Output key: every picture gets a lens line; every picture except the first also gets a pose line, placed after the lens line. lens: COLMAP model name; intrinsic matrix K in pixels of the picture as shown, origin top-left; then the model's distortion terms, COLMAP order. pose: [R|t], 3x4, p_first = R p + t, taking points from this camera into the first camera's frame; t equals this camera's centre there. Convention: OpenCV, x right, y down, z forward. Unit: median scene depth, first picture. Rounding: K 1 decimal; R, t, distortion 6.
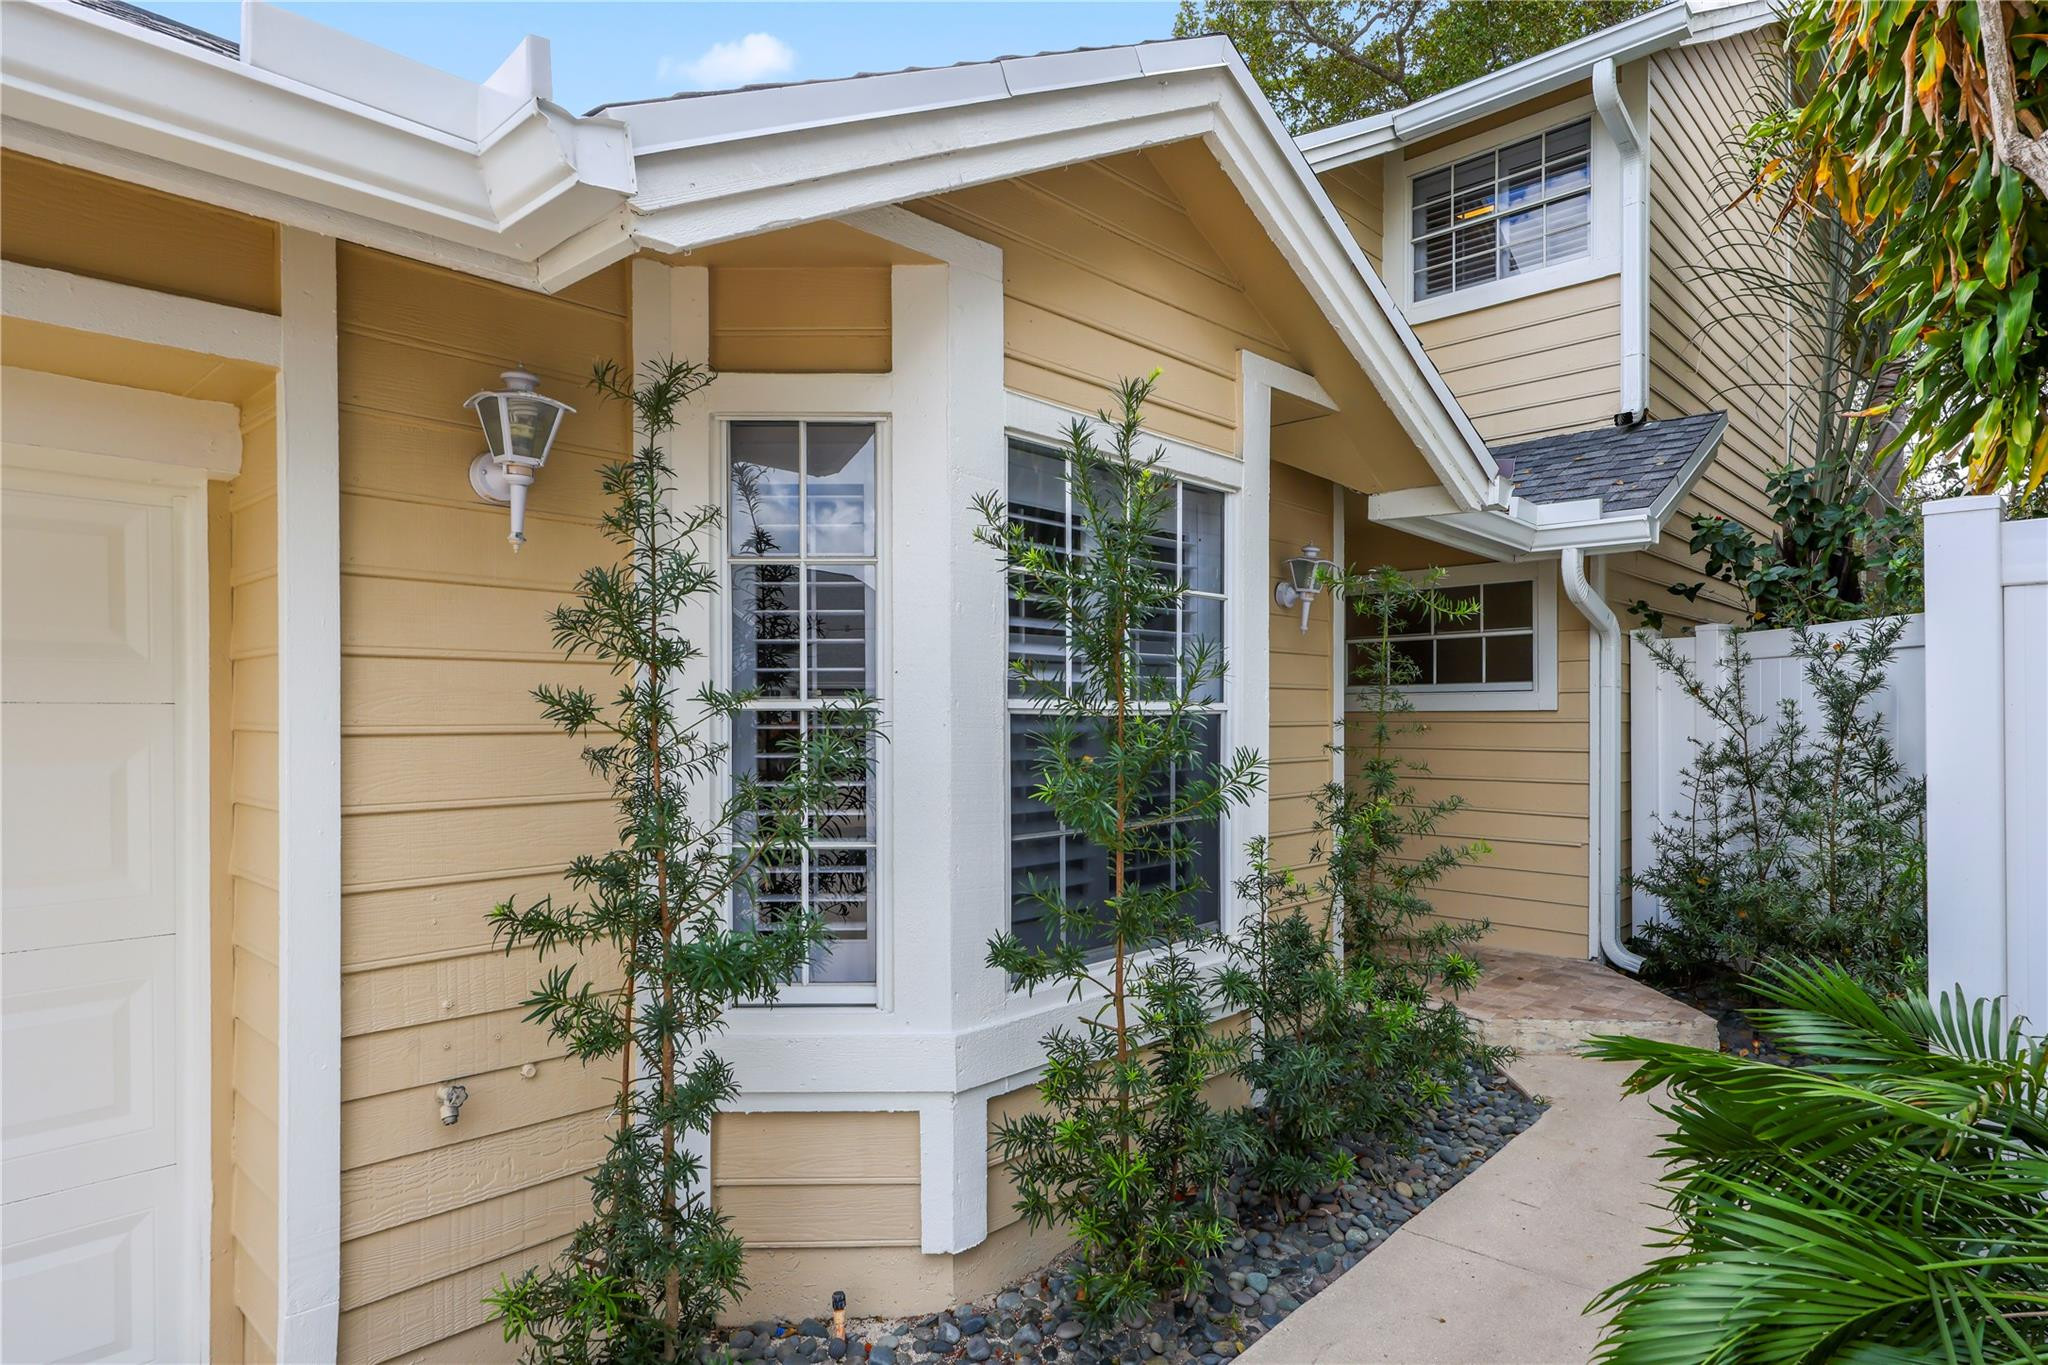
lens RADIAL K [[1136.4, 0, 1028.1], [0, 1136.4, 745.8], [0, 0, 1]] dist [0.000518, -0.001004]
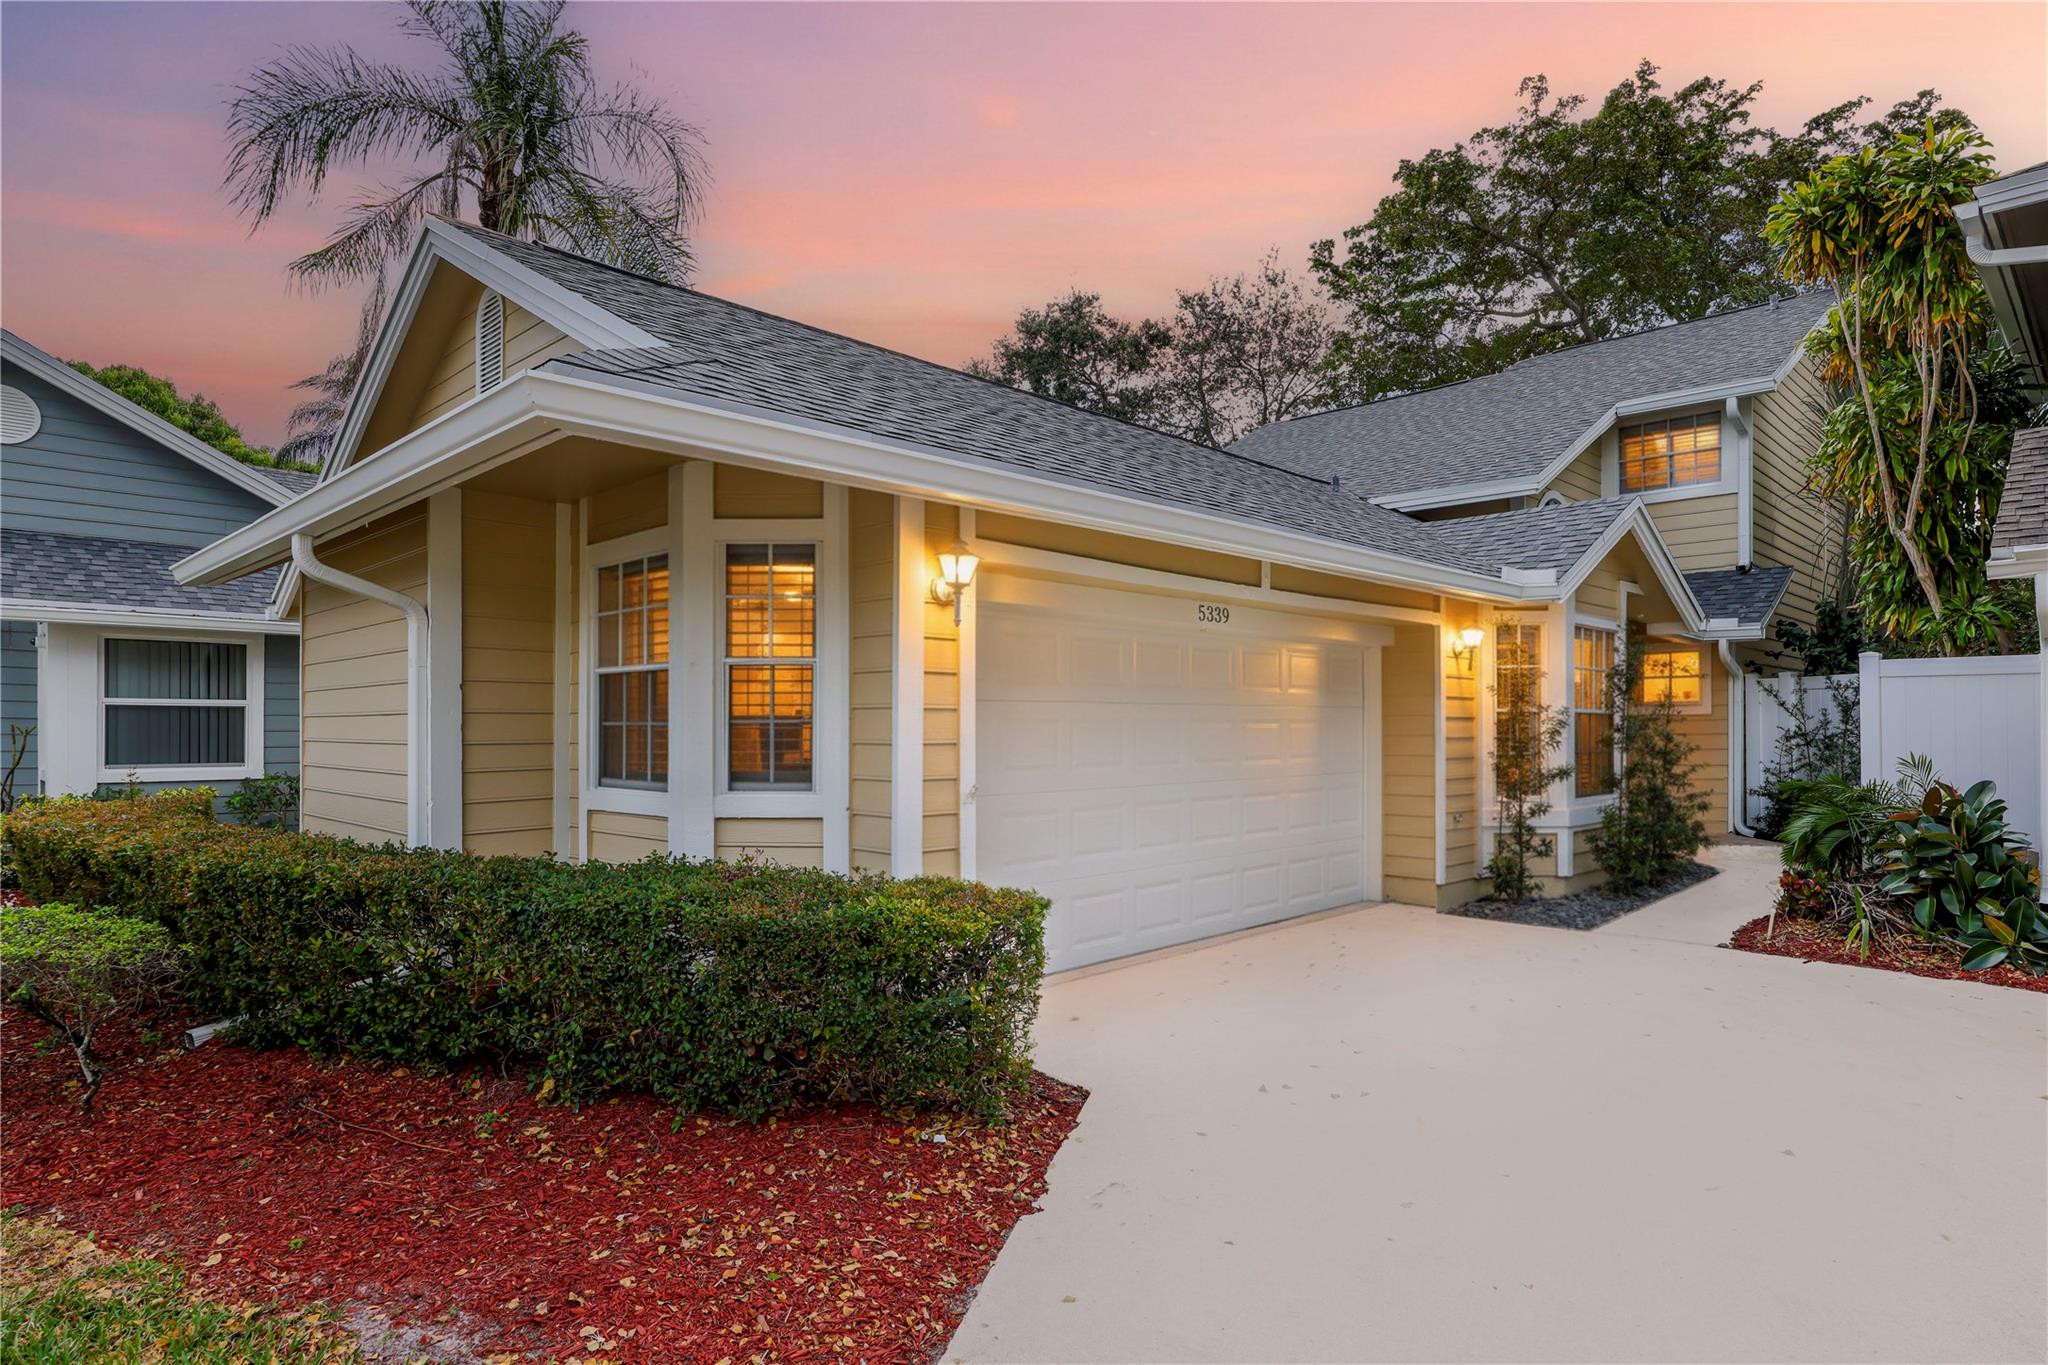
lens RADIAL K [[1136.4, 0, 1028.1], [0, 1136.4, 745.8], [0, 0, 1]] dist [0.000518, -0.001004]
pose [[0.999599, -0.002541, -0.028187, -0.794900], [0.002447, 0.999991, -0.003363, 0.035085], [0.028195, 0.003293, 0.999597, -1.219412]]
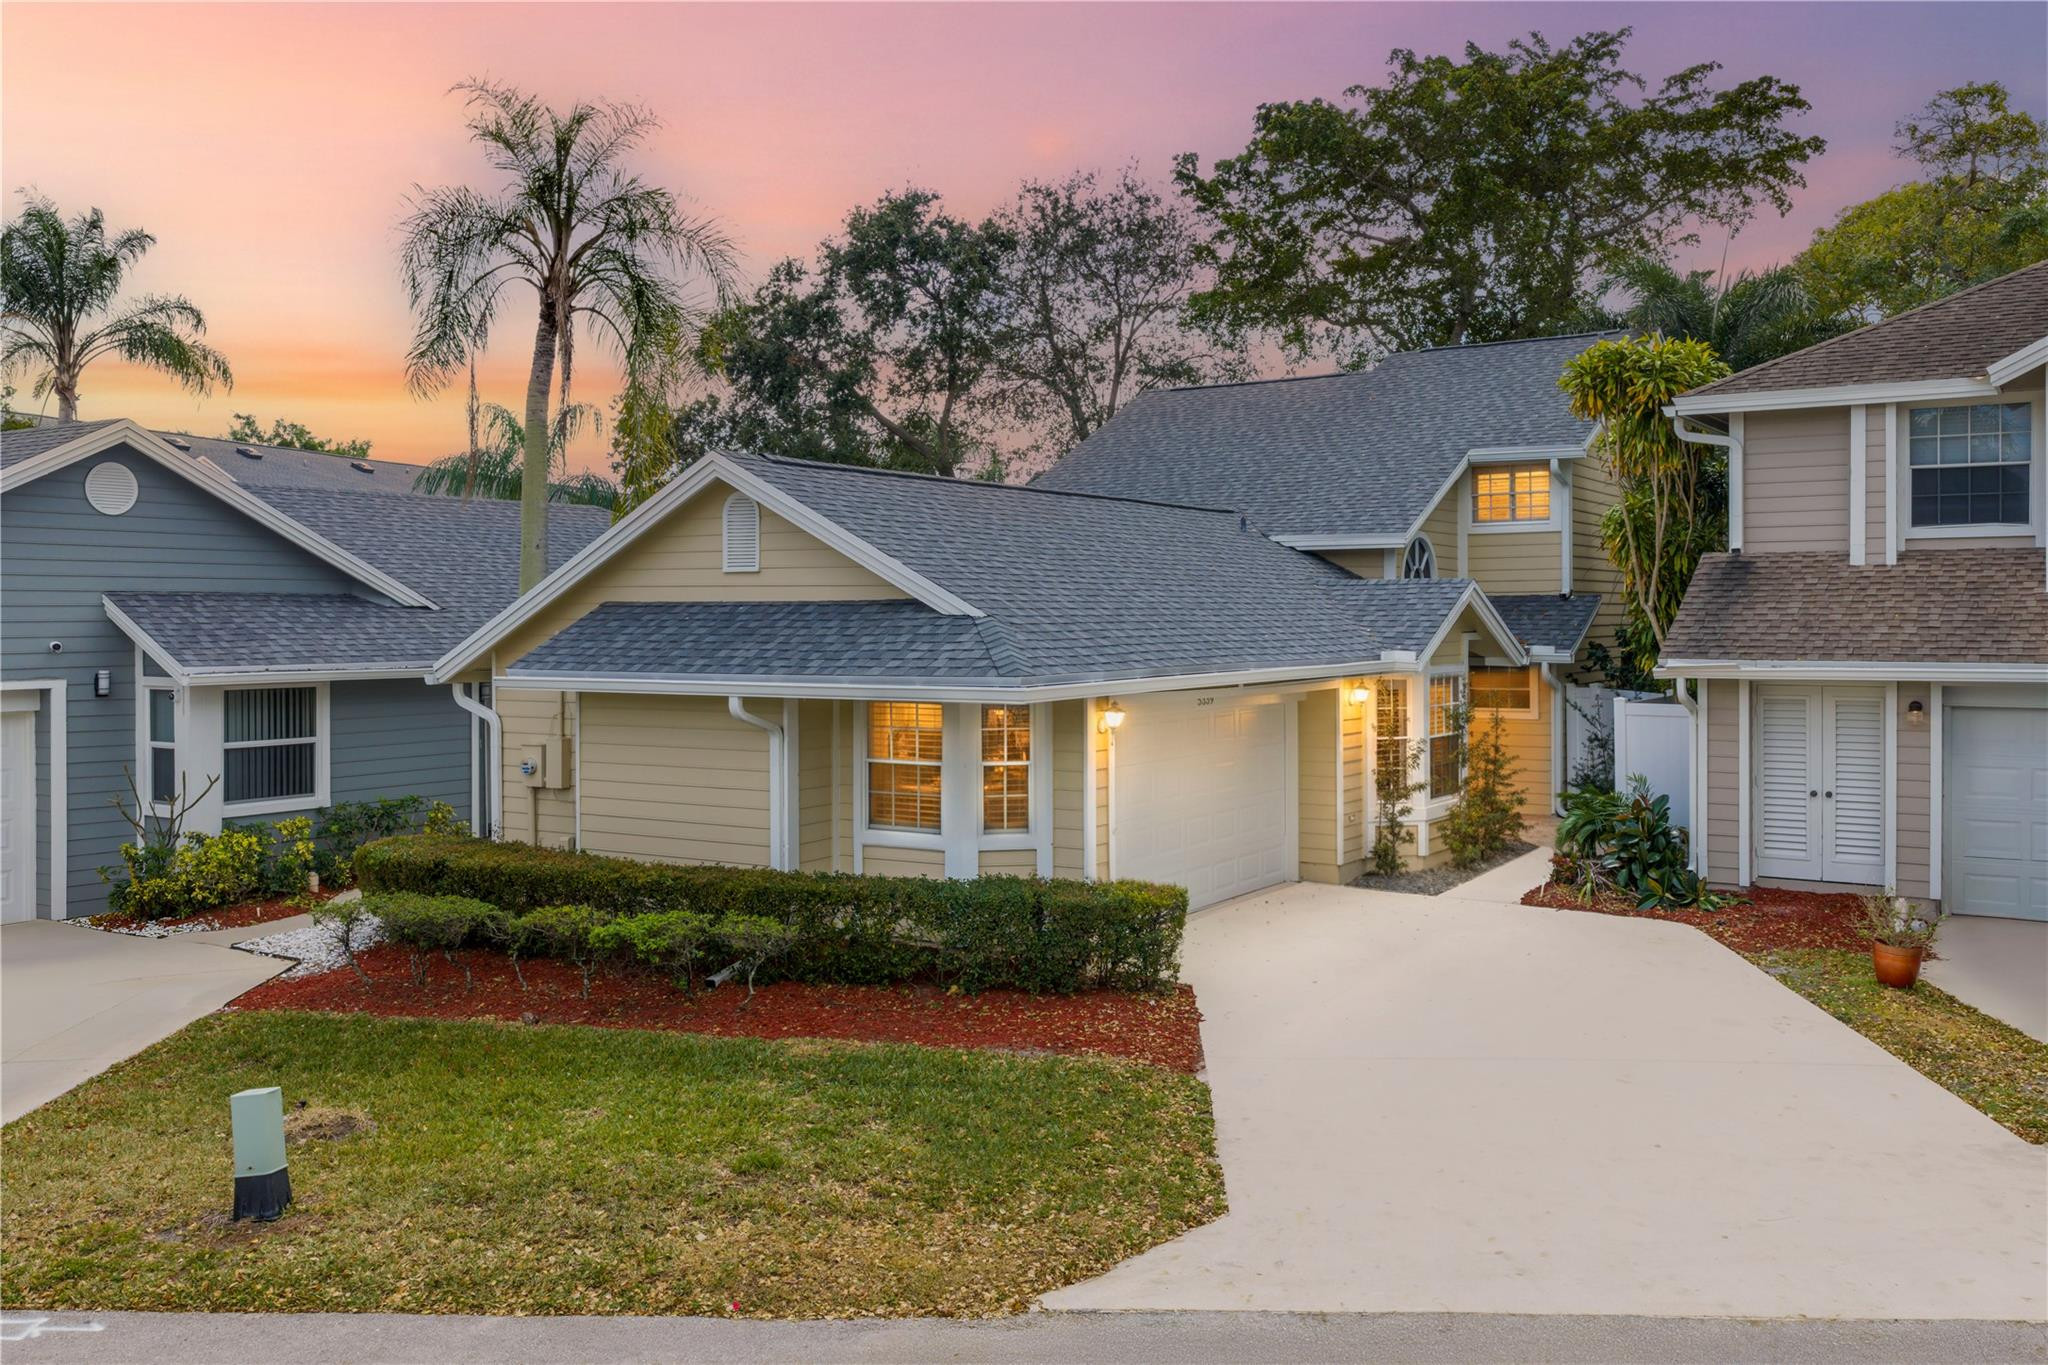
lens RADIAL K [[1717.3, 0, 1024.0], [0, 1717.3, 682.5], [0, 0, 1]] dist [0.043144, 0.008214]
pose [[0.985740, -0.016113, 0.167503, -1.457569], [0.013296, 0.999751, 0.017929, -0.214894], [-0.167750, -0.015446, 0.985708, -2.890159]]
